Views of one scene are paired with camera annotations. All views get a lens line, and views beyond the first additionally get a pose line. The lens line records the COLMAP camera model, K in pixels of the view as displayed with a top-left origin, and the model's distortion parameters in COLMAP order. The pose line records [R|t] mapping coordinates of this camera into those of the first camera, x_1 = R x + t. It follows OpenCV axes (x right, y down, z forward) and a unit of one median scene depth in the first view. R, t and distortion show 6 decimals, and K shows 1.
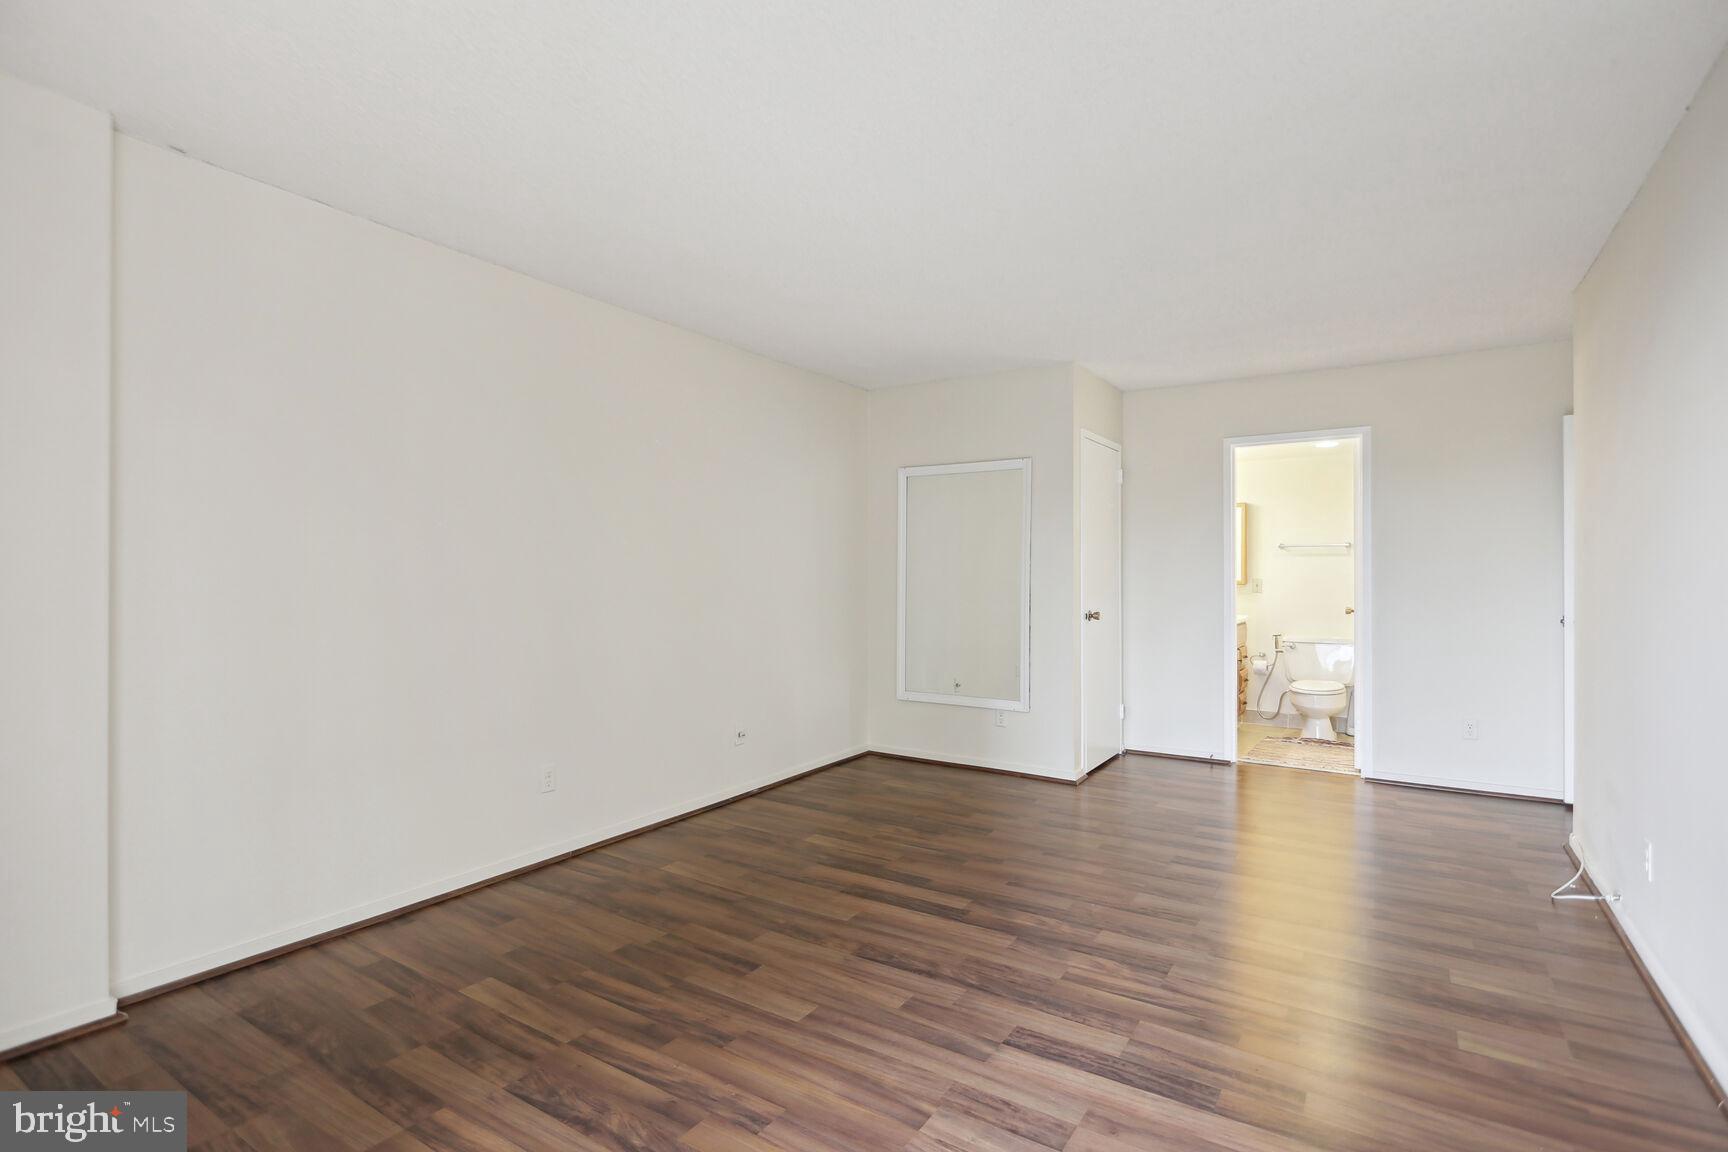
lens RADIAL K [[829.1, 0, 860.7], [0, 829.1, 571.9], [0, 0, 1]] dist [-0.004131, 0.000683]
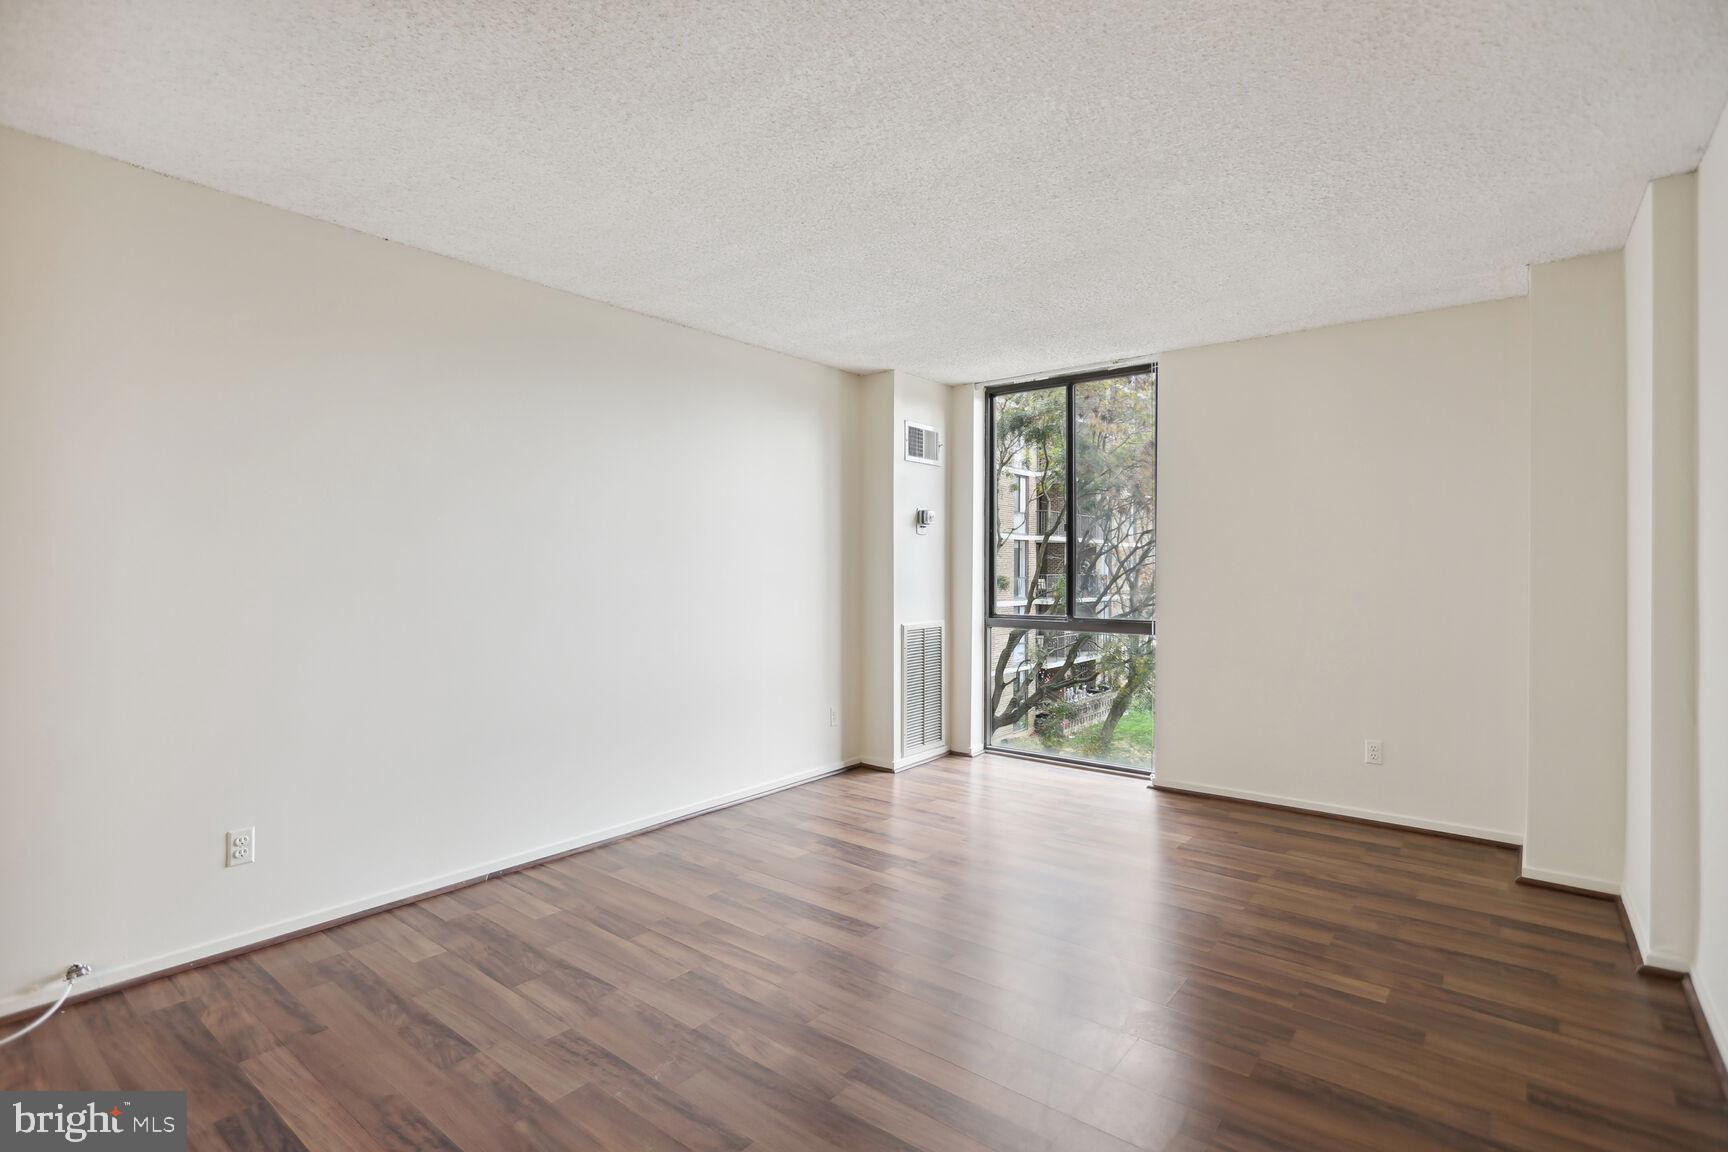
lens RADIAL K [[831.8, 0, 874.3], [0, 831.8, 563.8], [0, 0, 1]] dist [-0.002242, 0.000363]
pose [[-0.996823, -0.002053, 0.079620, 0.062953], [-0.002961, 0.999932, -0.011293, -0.004017], [-0.079592, -0.011493, -0.996761, 1.972755]]
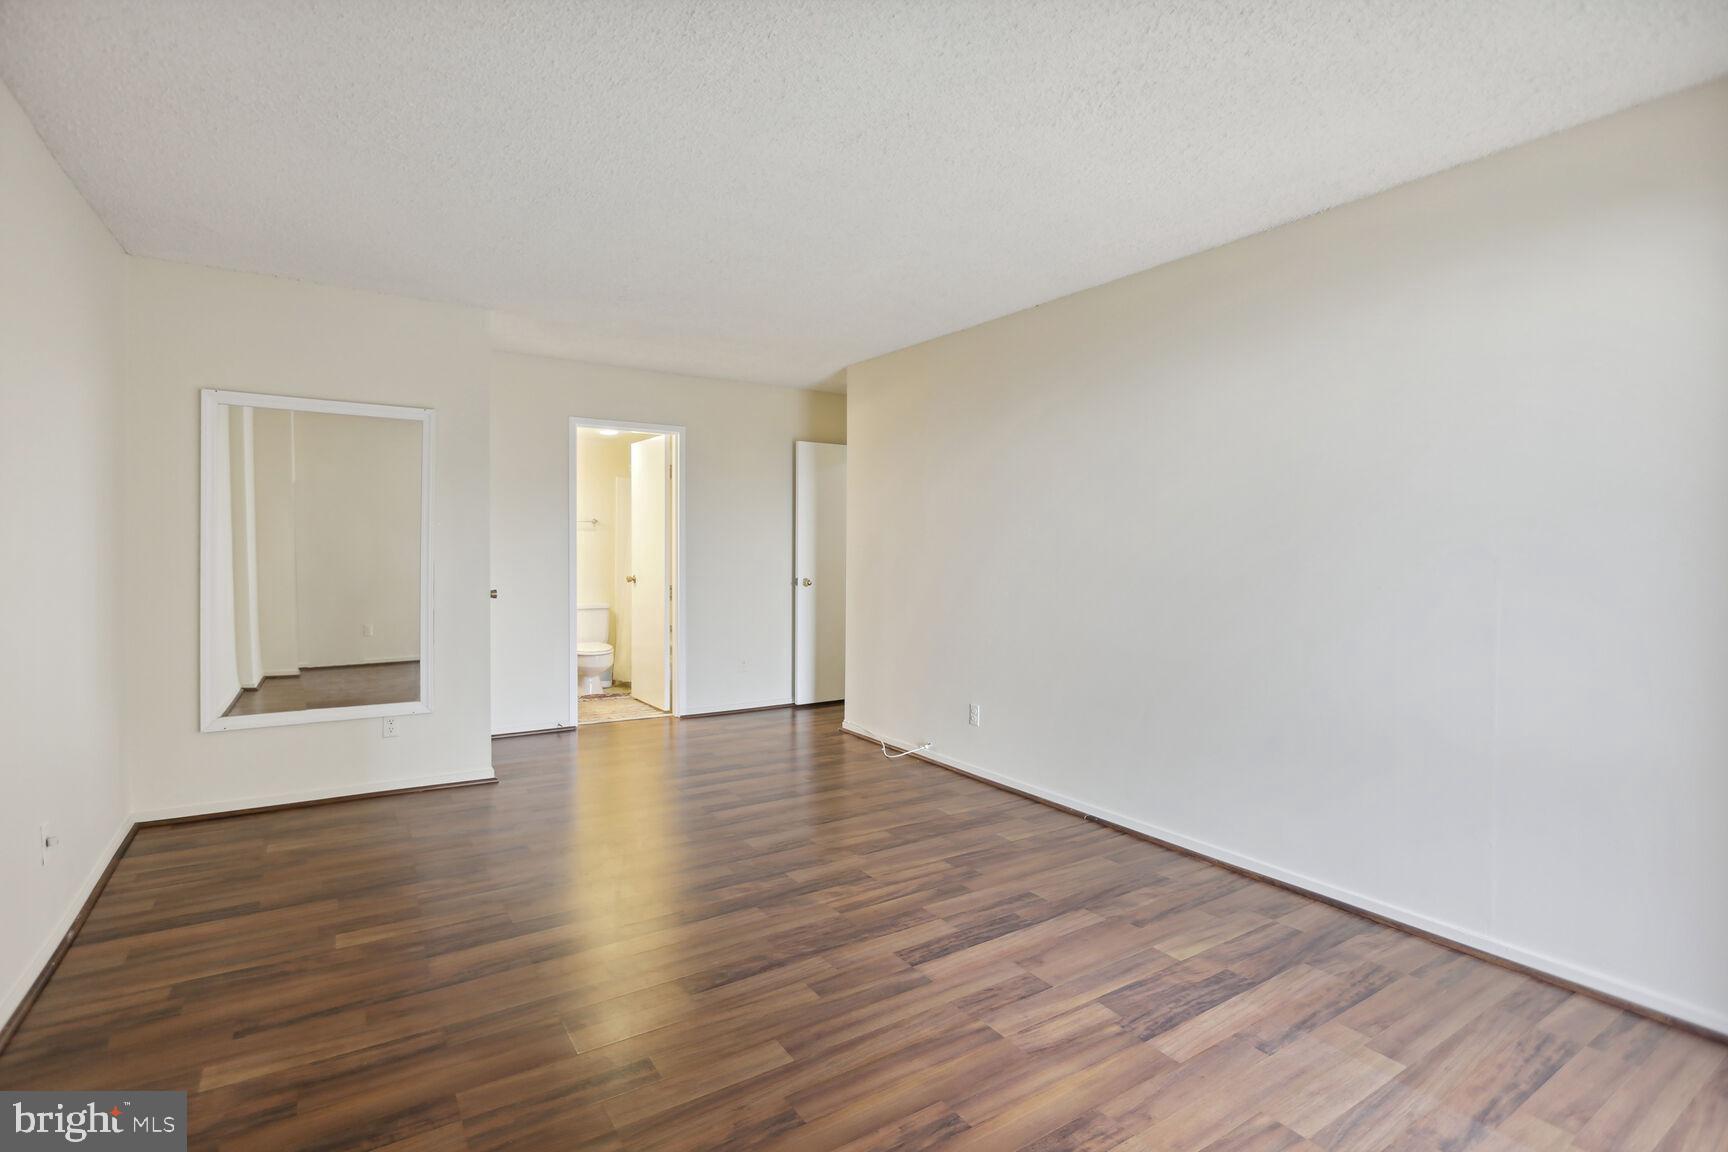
lens RADIAL K [[829.1, 0, 860.7], [0, 829.1, 571.9], [0, 0, 1]] dist [-0.004131, 0.000683]
pose [[0.397355, -0.025935, 0.917298, -0.757269], [-0.012985, 0.999342, 0.033880, -0.015526], [-0.917573, -0.025374, 0.396756, 0.521810]]
